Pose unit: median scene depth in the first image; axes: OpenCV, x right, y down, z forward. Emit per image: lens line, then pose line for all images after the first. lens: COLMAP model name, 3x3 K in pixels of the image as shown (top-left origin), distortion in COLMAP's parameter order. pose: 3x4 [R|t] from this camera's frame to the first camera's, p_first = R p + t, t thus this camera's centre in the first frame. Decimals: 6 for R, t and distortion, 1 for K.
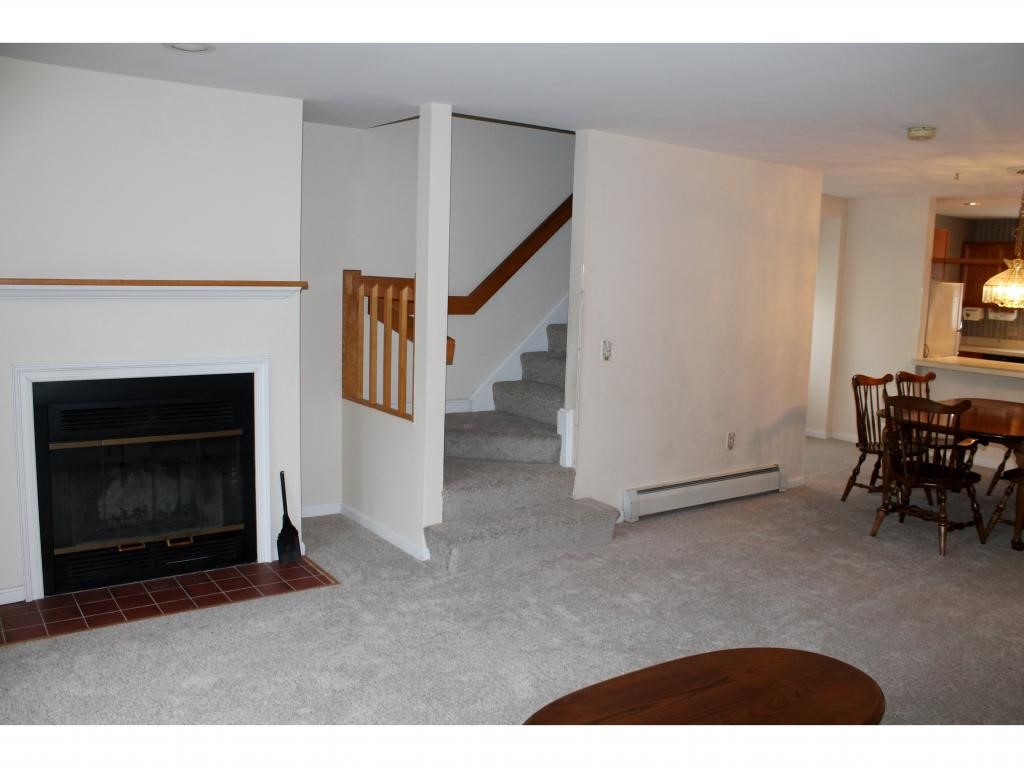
lens RADIAL K [[864.1, 0, 512.2], [0, 864.1, 389.2], [0, 0, 1]] dist [-0.151011, 0.116739]
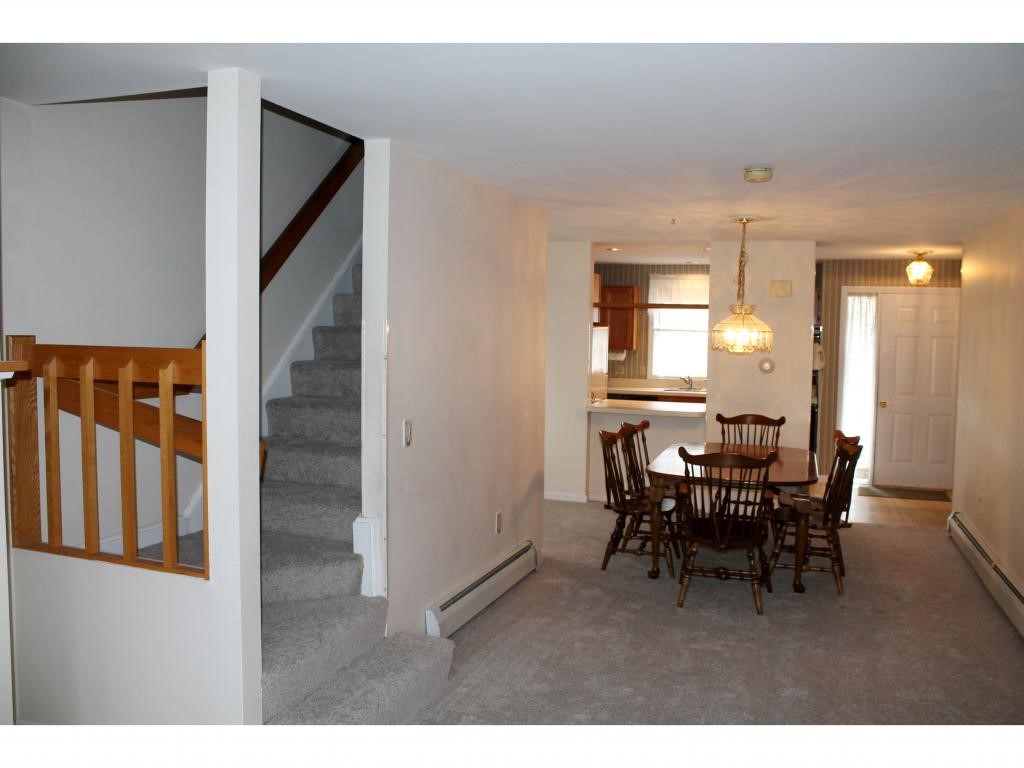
lens RADIAL K [[864.1, 0, 511.5], [0, 864.1, 389.9], [0, 0, 1]] dist [-0.151011, 0.116739]
pose [[0.819761, -0.059079, 0.569651, -0.242215], [0.087549, 0.995902, -0.022701, -0.057425], [-0.565975, 0.068482, 0.821573, 0.325260]]
